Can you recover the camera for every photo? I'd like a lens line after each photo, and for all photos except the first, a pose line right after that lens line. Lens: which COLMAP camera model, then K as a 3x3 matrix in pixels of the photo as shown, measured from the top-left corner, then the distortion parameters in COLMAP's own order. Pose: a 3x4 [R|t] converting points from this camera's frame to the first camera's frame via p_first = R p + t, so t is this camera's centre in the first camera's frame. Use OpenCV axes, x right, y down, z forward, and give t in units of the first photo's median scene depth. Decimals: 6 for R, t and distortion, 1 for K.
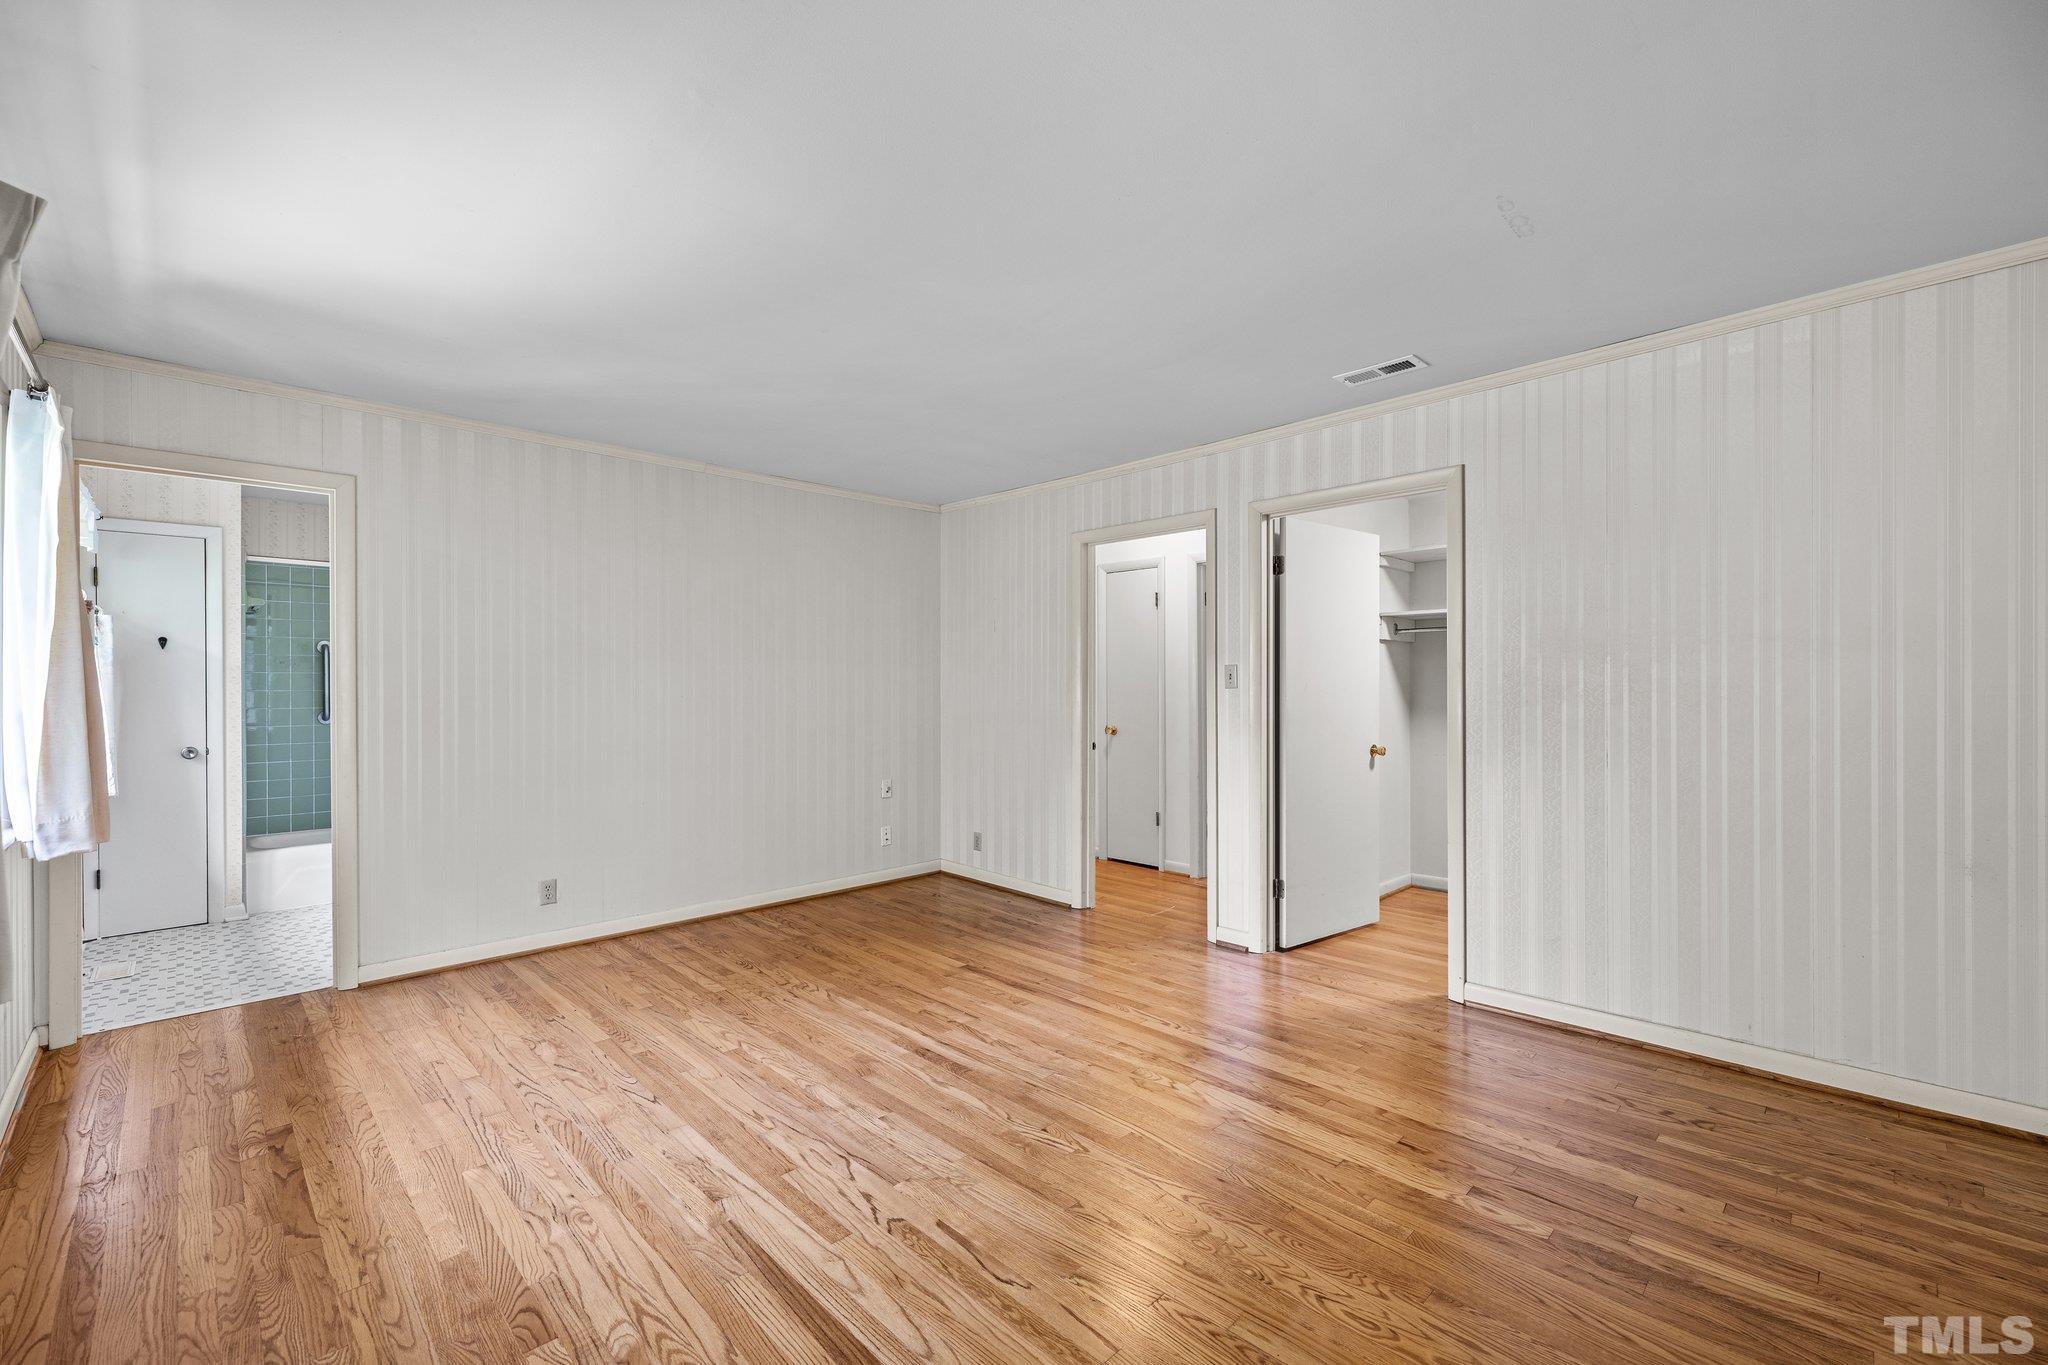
lens RADIAL K [[873.0, 0, 1017.2], [0, 873.0, 687.5], [0, 0, 1]] dist [0.000264, 0.001317]
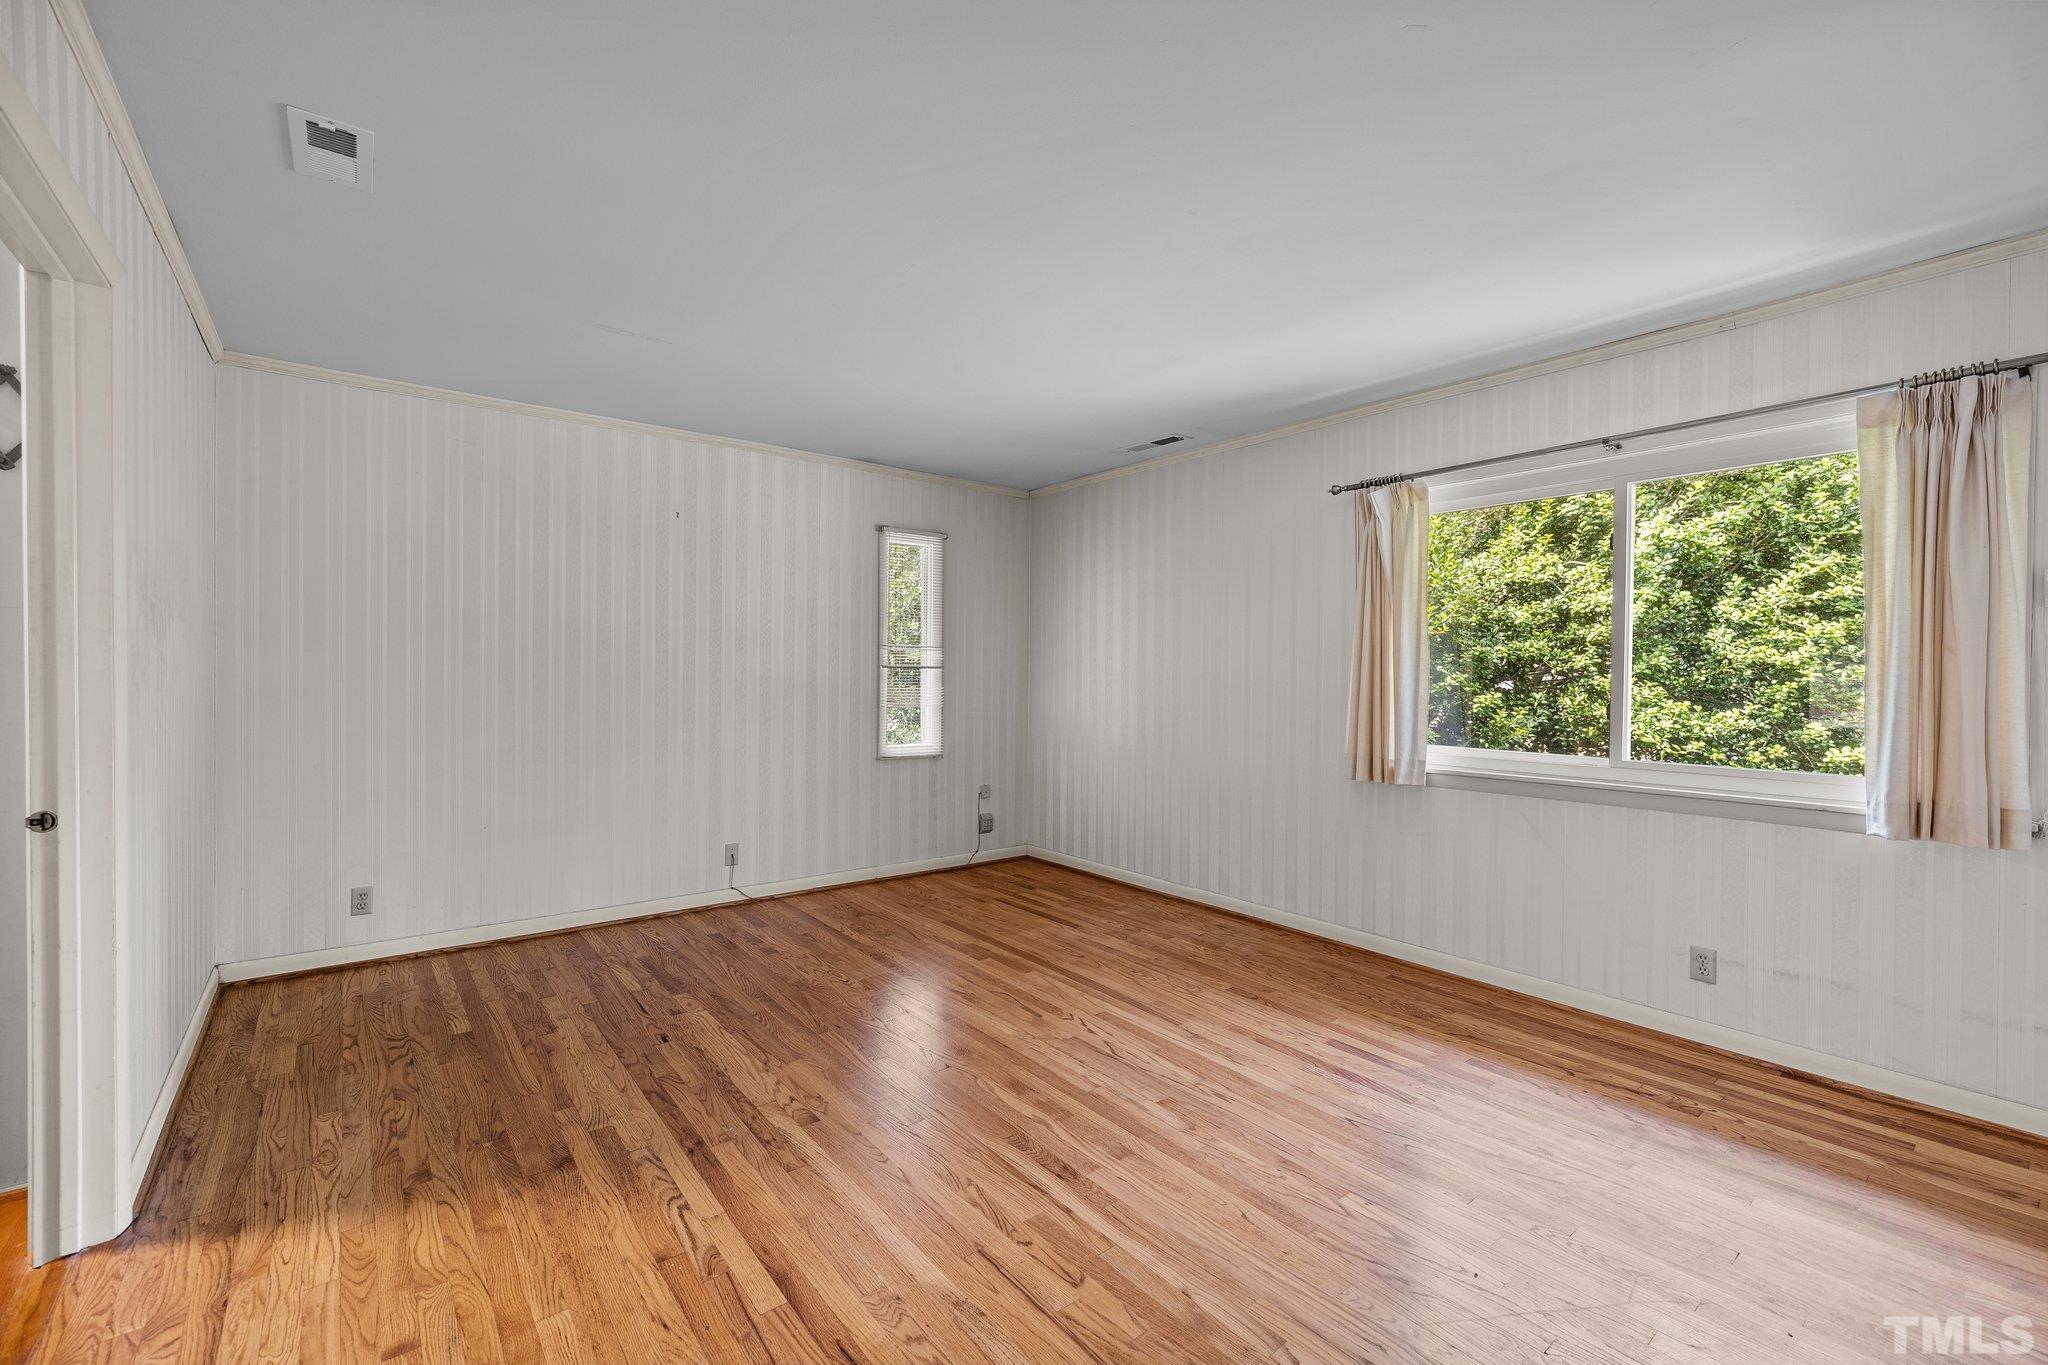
lens RADIAL K [[873.0, 0, 1026.3], [0, 873.0, 684.7], [0, 0, 1]] dist [0.000264, 0.001317]
pose [[-0.995494, -0.005901, 0.094643, -0.166202], [-0.004692, 0.999905, 0.012993, 0.001717], [-0.094711, 0.012490, -0.995426, 2.027943]]
